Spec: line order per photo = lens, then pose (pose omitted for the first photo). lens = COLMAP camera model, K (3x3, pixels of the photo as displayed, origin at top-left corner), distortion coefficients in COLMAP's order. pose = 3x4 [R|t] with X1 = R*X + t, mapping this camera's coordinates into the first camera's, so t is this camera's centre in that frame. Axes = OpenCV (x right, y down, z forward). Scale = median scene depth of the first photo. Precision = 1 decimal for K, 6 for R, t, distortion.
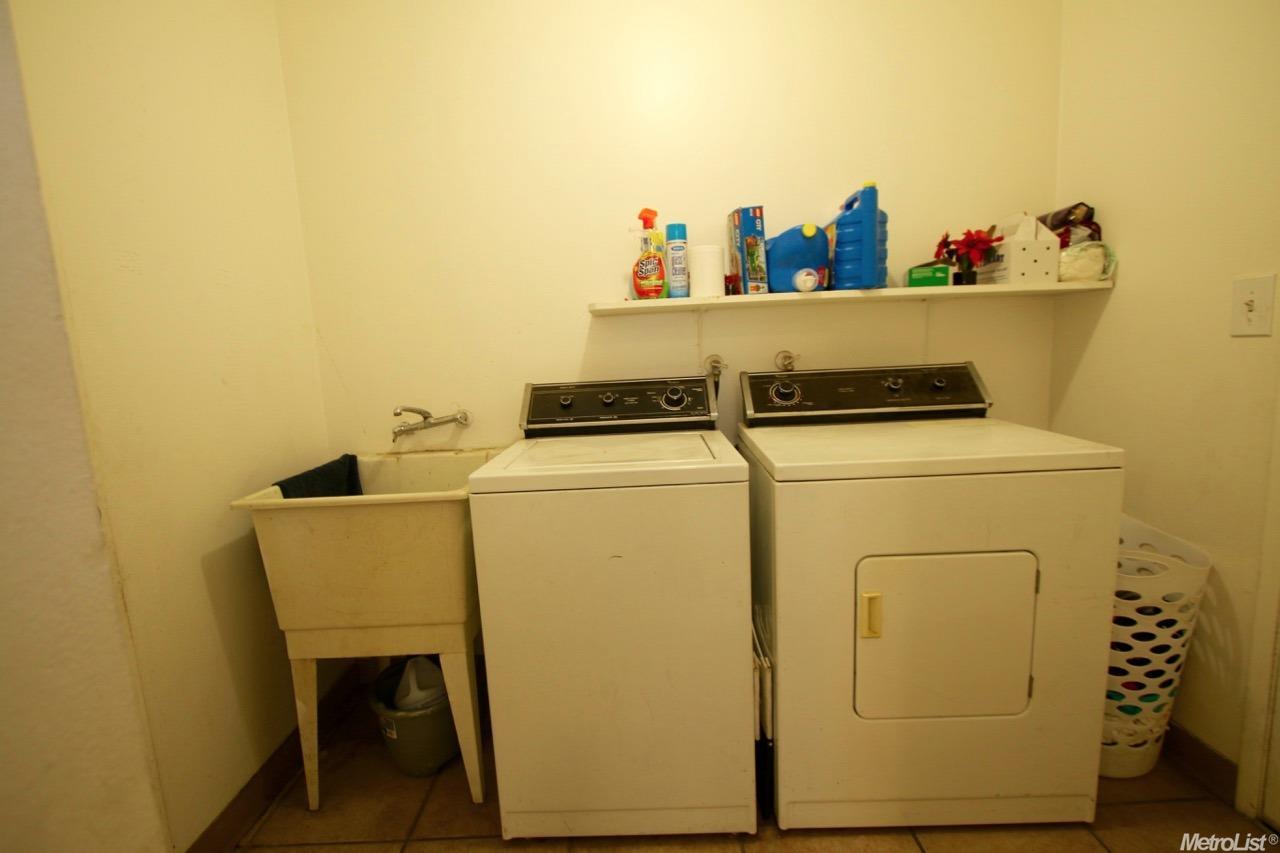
lens RADIAL K [[588.3, 0, 636.8], [0, 588.3, 435.9], [0, 0, 1]] dist [0.001977, 0.000126]
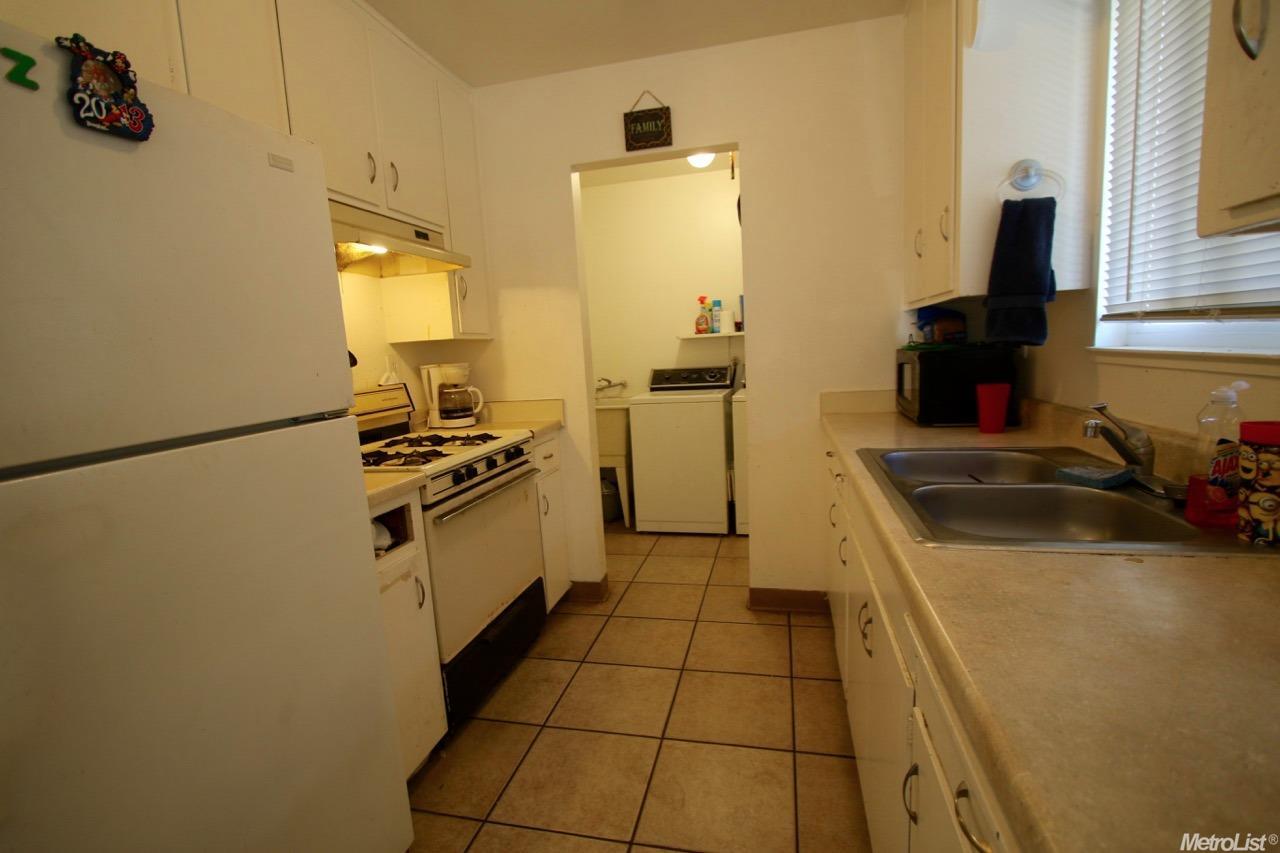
lens RADIAL K [[588.3, 0, 640.6], [0, 588.3, 423.1], [0, 0, 1]] dist [0.001977, 0.000126]
pose [[0.971977, 0.028782, -0.233309, 0.343151], [-0.027540, 0.999584, 0.008578, 0.116268], [0.233459, -0.001913, 0.972365, -1.373604]]
